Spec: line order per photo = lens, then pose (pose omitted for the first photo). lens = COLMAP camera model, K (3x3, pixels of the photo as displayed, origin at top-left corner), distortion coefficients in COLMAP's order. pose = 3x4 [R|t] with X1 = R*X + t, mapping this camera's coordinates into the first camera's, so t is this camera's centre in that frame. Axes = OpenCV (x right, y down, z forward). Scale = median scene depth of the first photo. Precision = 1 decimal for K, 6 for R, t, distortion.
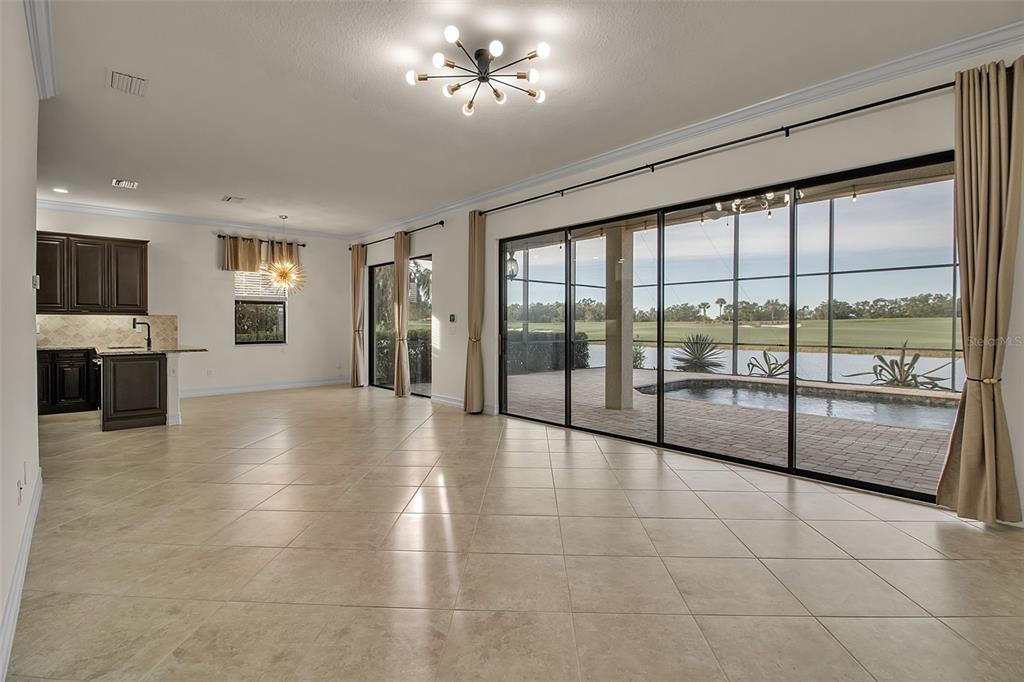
lens RADIAL K [[473.6, 0, 509.6], [0, 473.6, 328.8], [0, 0, 1]] dist [-0.000851, -0.011830]
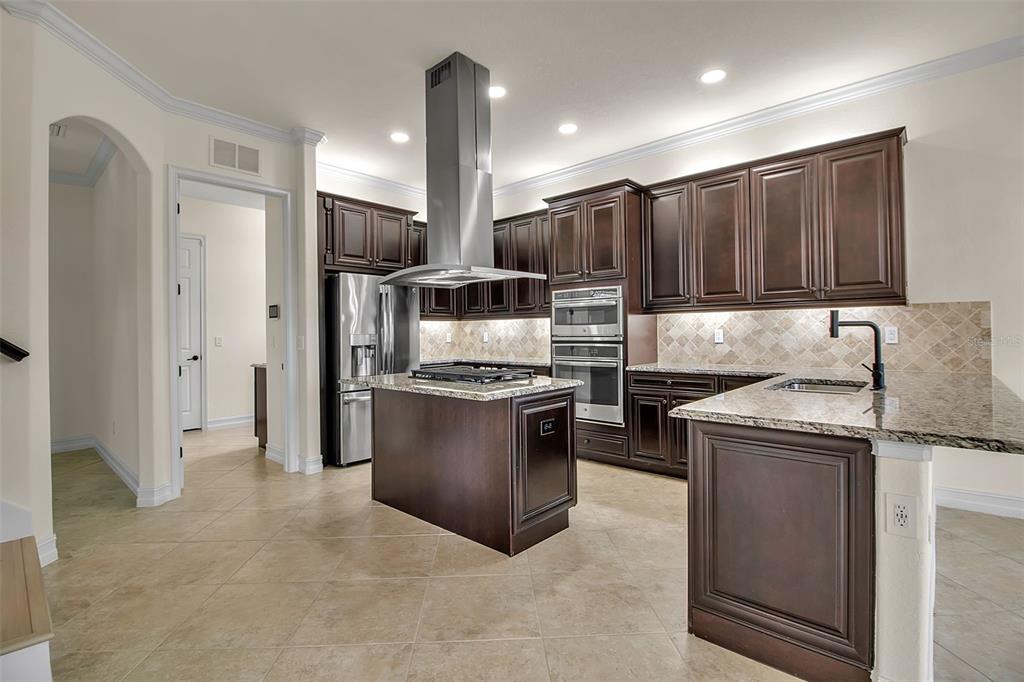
lens RADIAL K [[473.6, 0, 509.6], [0, 473.6, 328.8], [0, 0, 1]] dist [-0.000851, -0.011830]
pose [[0.095734, -0.007381, -0.995380, -0.331305], [0.005632, 0.999961, -0.006874, -0.005093], [0.995391, -0.004948, 0.095772, 0.525976]]
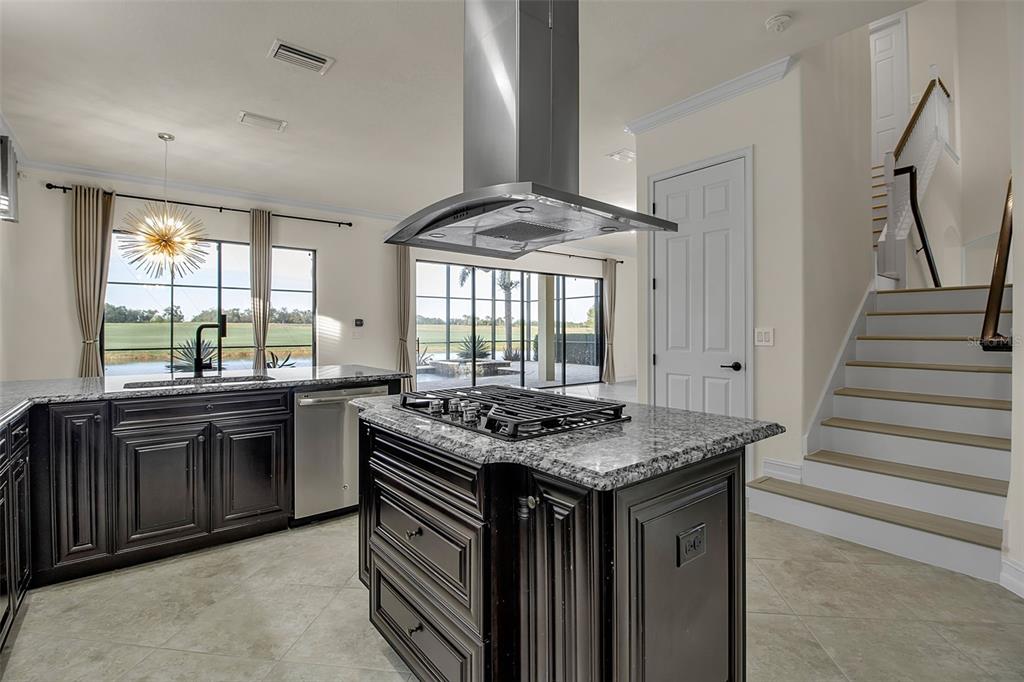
lens RADIAL K [[473.6, 0, 509.6], [0, 473.6, 328.8], [0, 0, 1]] dist [-0.000851, -0.011830]
pose [[0.071878, 0.000266, 0.997413, -0.924520], [0.010691, 0.999942, -0.001037, -0.004245], [-0.997356, 0.010738, 0.071871, 0.513280]]
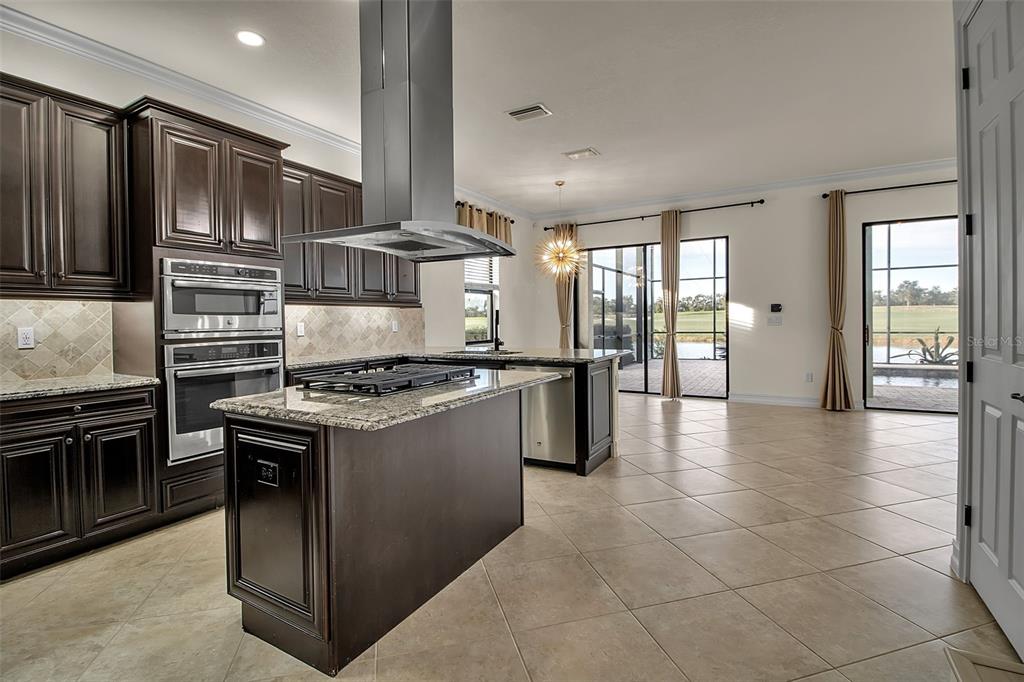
lens RADIAL K [[473.6, 0, 509.6], [0, 473.6, 328.8], [0, 0, 1]] dist [-0.000851, -0.011830]
pose [[0.954050, -0.021050, 0.298908, -0.739150], [0.018511, 0.999765, 0.011326, -0.001761], [-0.299076, -0.005273, 0.954215, 0.243324]]
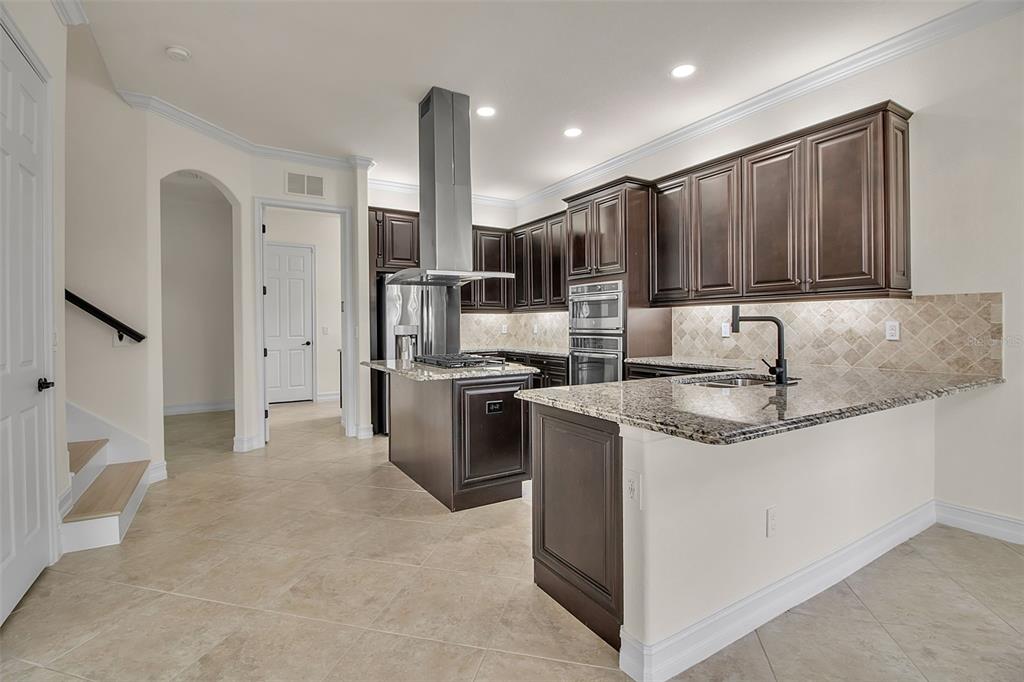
lens RADIAL K [[473.6, 0, 509.6], [0, 473.6, 328.8], [0, 0, 1]] dist [-0.000851, -0.011830]
pose [[-0.195941, 0.011034, -0.980554, -0.287350], [-0.000141, 0.999936, 0.011280, -0.006181], [0.980616, 0.002349, -0.195927, 0.669234]]
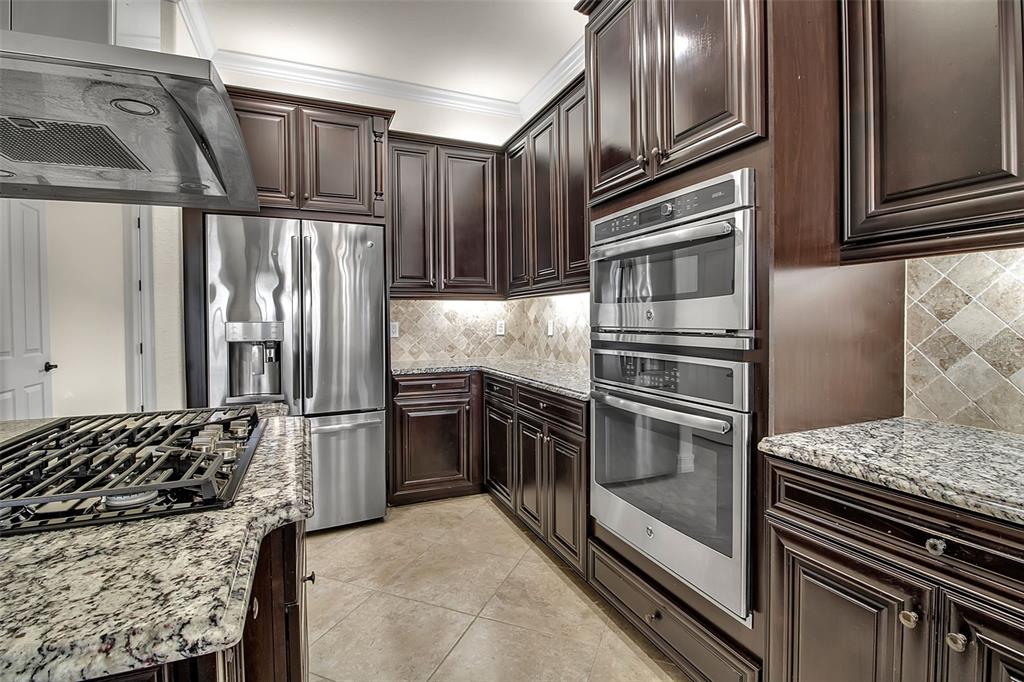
lens RADIAL K [[470.0, 0, 504.4], [0, 470.0, 325.7], [0, 0, 1]] dist [-0.001183, -0.015905]
pose [[-0.346220, 0.014454, -0.938042, -0.642022], [0.002507, 0.999892, 0.014482, -0.005469], [0.938150, 0.002662, -0.346218, 0.667119]]
